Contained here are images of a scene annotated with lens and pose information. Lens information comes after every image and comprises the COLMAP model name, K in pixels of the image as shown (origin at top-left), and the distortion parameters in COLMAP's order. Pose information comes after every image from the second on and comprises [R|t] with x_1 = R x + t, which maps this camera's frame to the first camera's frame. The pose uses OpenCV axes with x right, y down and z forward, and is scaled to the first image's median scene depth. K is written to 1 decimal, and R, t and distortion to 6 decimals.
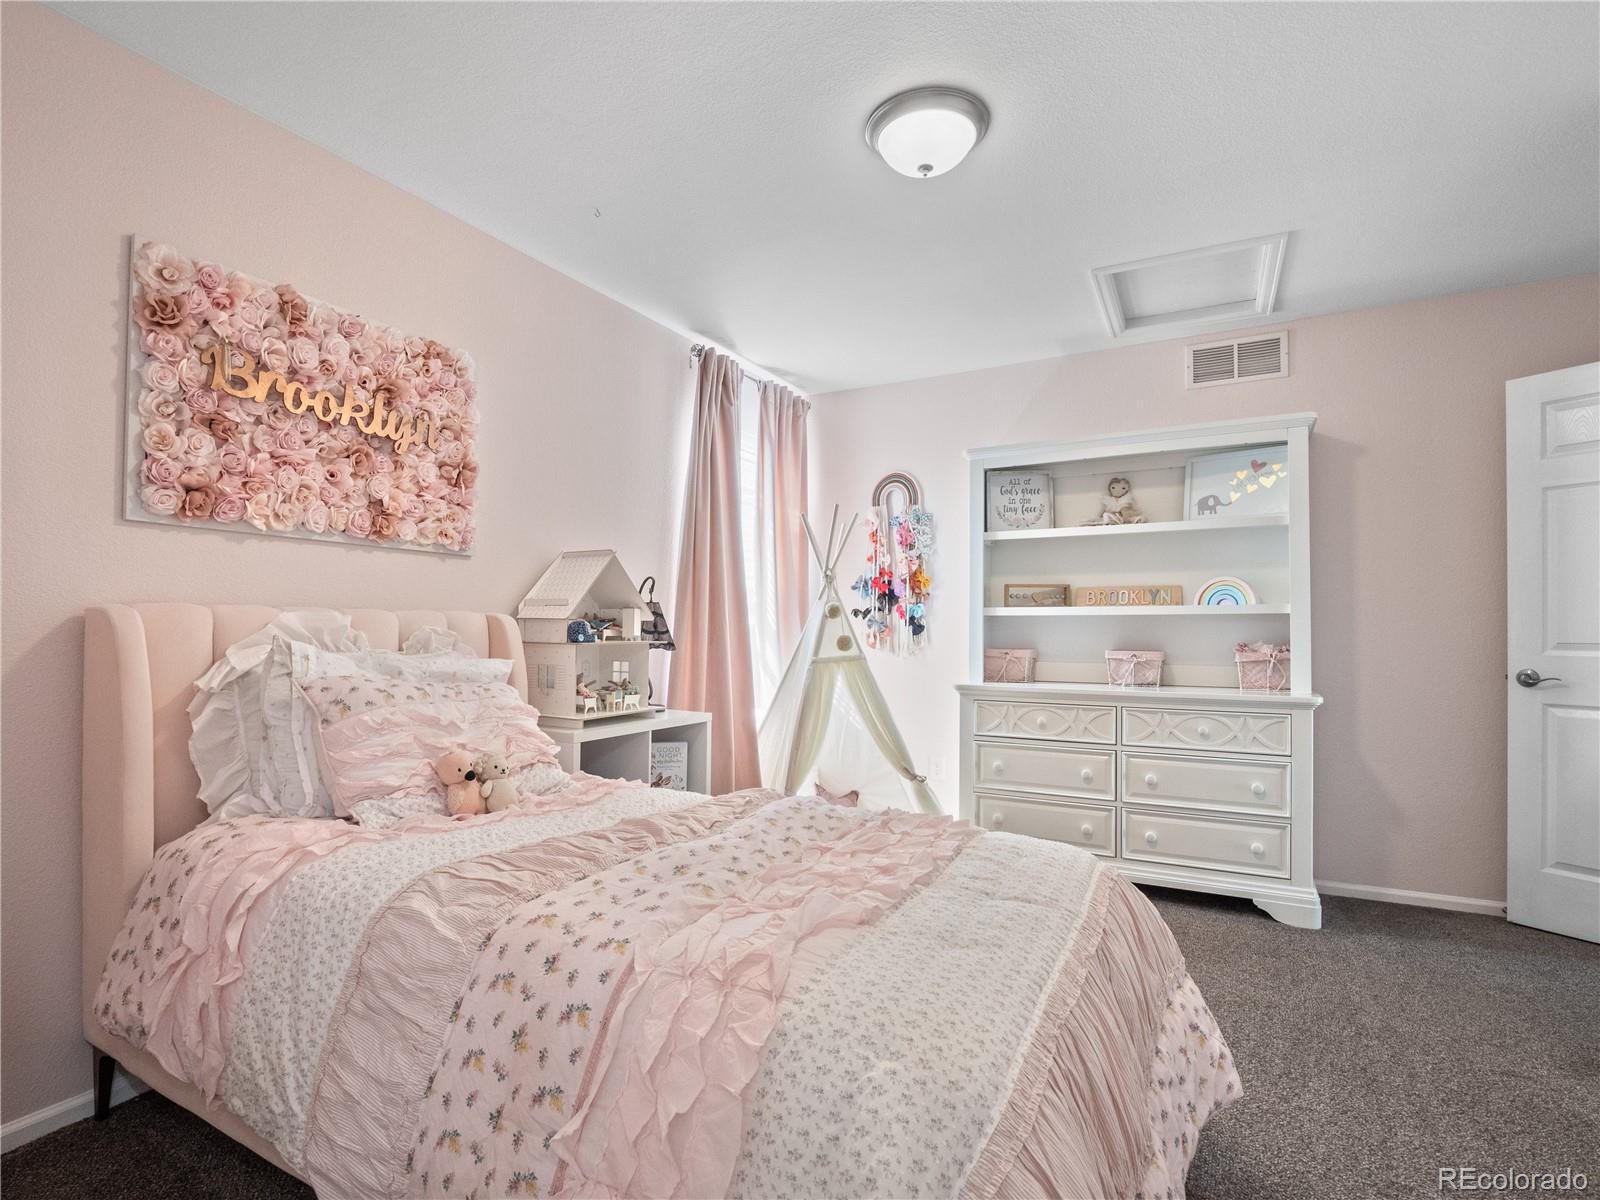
lens RADIAL K [[800.8, 0, 804.1], [0, 800.8, 622.0], [0, 0, 1]] dist [-0.023384, -0.000694]
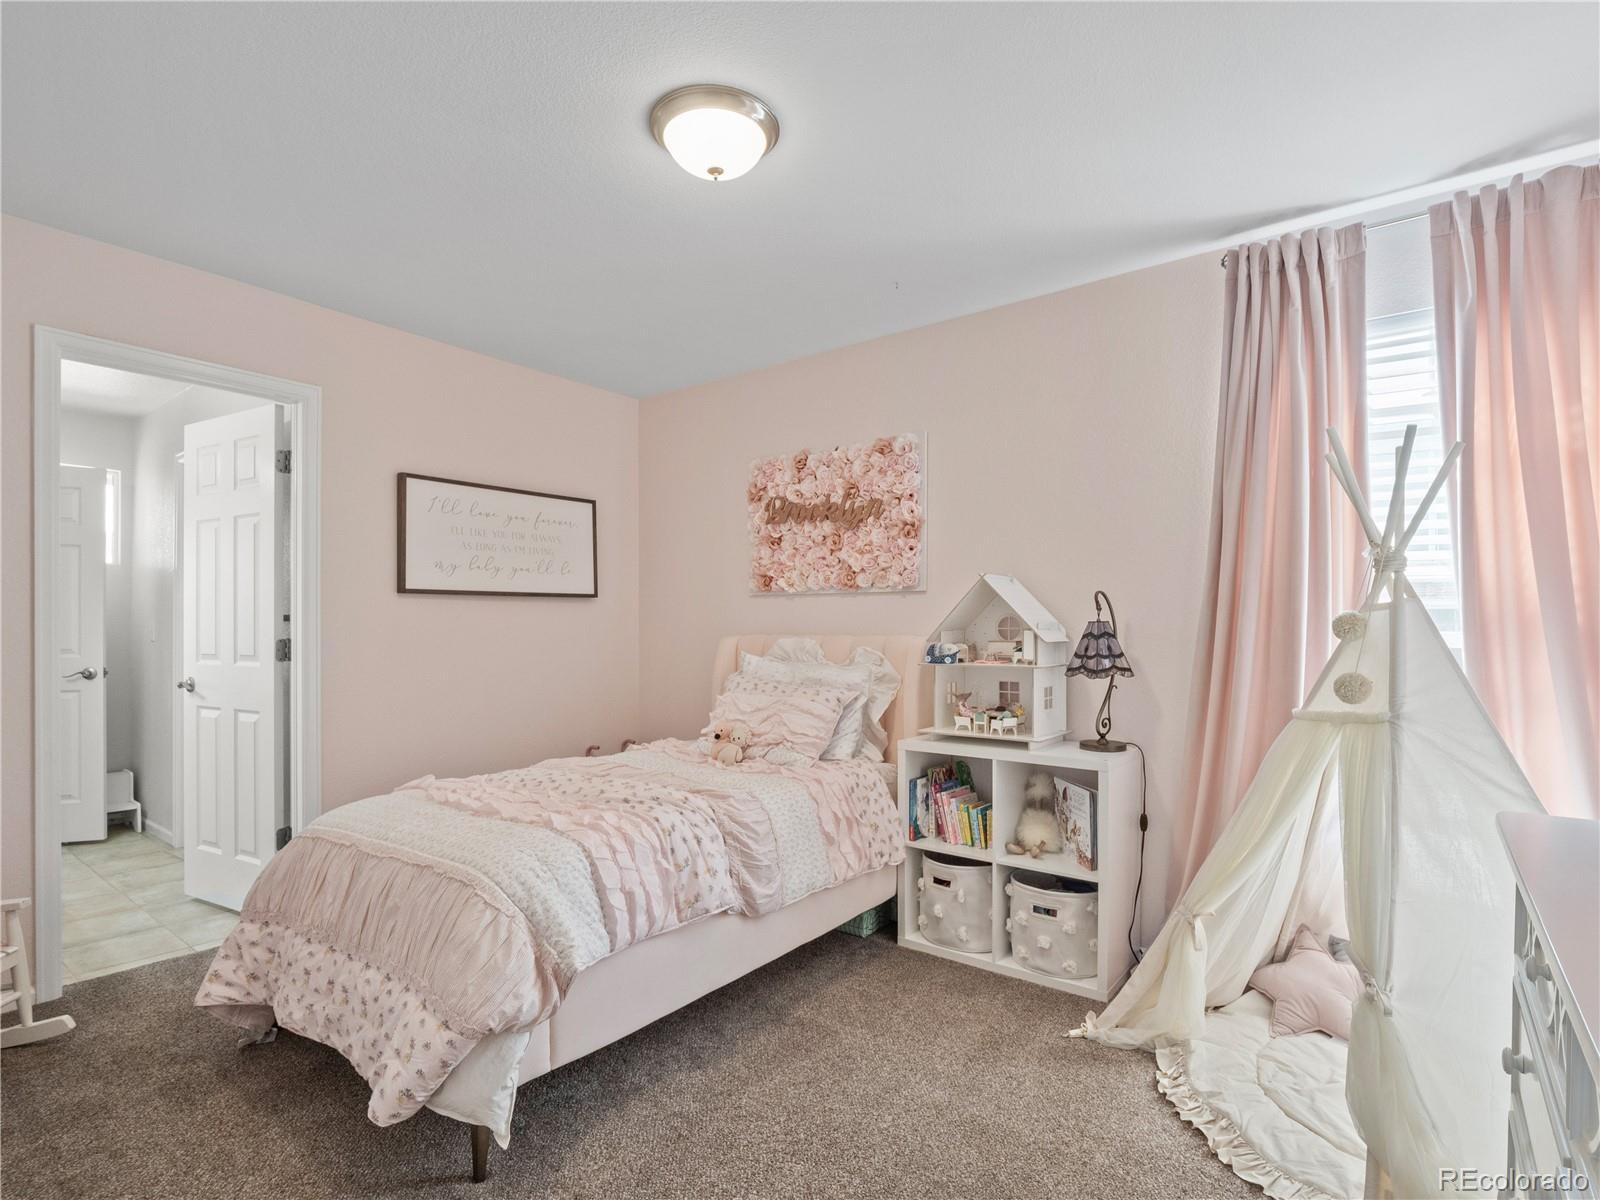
lens RADIAL K [[800.8, 0, 804.1], [0, 800.8, 622.0], [0, 0, 1]] dist [-0.023384, -0.000694]
pose [[-0.162255, -0.008321, -0.986714, 0.866106], [0.014838, 0.999831, -0.010871, -0.022944], [0.986637, -0.016405, -0.162104, 1.034054]]
